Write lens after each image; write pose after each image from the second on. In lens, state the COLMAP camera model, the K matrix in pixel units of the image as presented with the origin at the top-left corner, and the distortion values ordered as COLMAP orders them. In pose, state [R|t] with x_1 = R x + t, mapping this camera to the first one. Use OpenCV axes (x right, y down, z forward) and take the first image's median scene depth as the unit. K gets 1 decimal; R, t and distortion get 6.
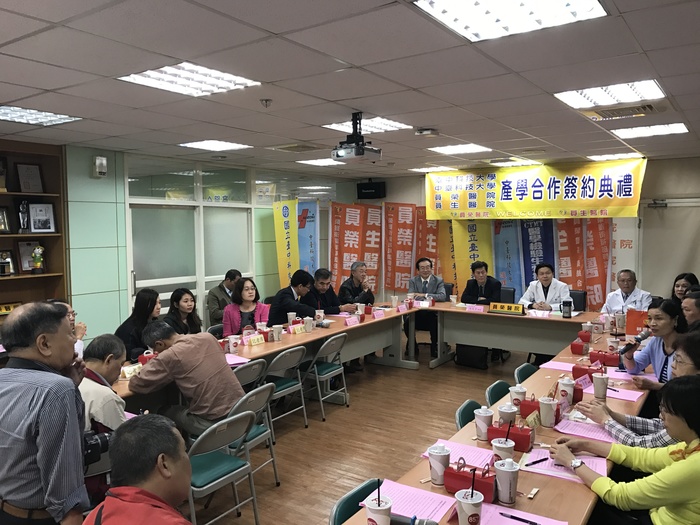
lens RADIAL K [[579.8, 0, 345.6], [0, 579.8, 262.3], [0, 0, 1]] dist [0.013264, -0.003485]
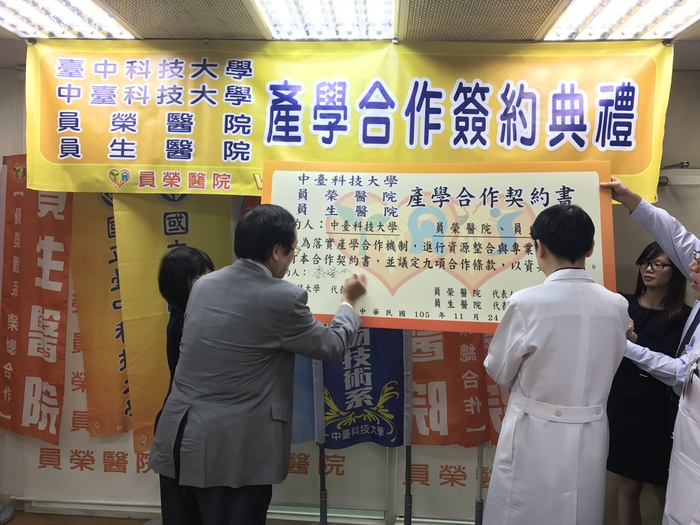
lens RADIAL K [[579.8, 0, 345.6], [0, 579.8, 262.3], [0, 0, 1]] dist [0.013264, -0.003485]
pose [[0.857440, 0.015511, 0.514350, 0.144217], [-0.001256, 0.999606, -0.028051, -0.029517], [-0.514582, 0.023406, 0.857121, 0.737405]]
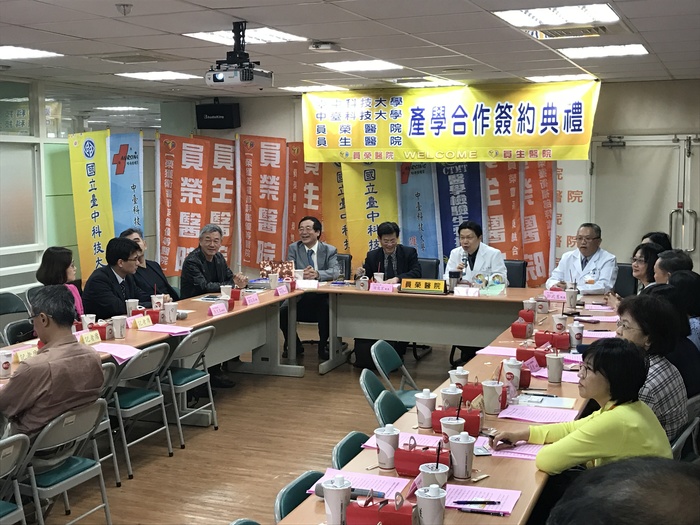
lens RADIAL K [[910.6, 0, 360.8], [0, 910.6, 259.3], [0, 0, 1]] dist [0.186650, -0.826088]
pose [[0.975372, -0.019600, 0.219693, -0.039722], [0.011466, 0.999203, 0.038235, 0.000438], [-0.220267, -0.034775, 0.974820, -0.078210]]
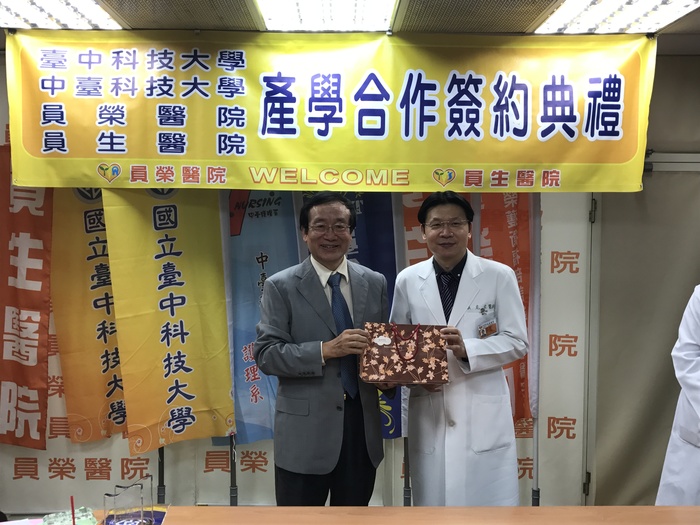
lens RADIAL K [[743.8, 0, 350.0], [0, 743.8, 262.5], [0, 0, 1]] dist [0.081860, -0.200267]
pose [[0.818424, -0.017829, 0.574338, 0.066984], [0.021951, 0.999759, -0.000244, -0.034278], [-0.574196, 0.012807, 0.818618, 0.664793]]
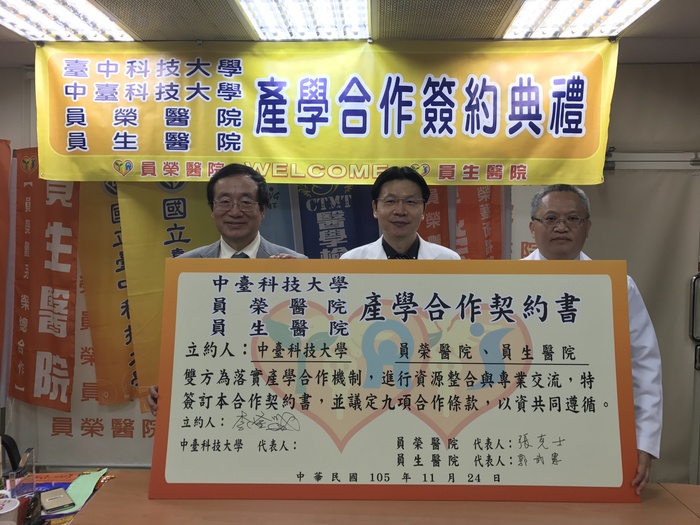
lens RADIAL K [[579.8, 0, 345.6], [0, 579.8, 262.3], [0, 0, 1]] dist [0.013264, -0.003485]
pose [[0.850678, -0.006799, 0.525643, 0.128573], [0.014638, 0.999835, -0.010757, -0.020485], [-0.525483, 0.016845, 0.850637, 0.699674]]
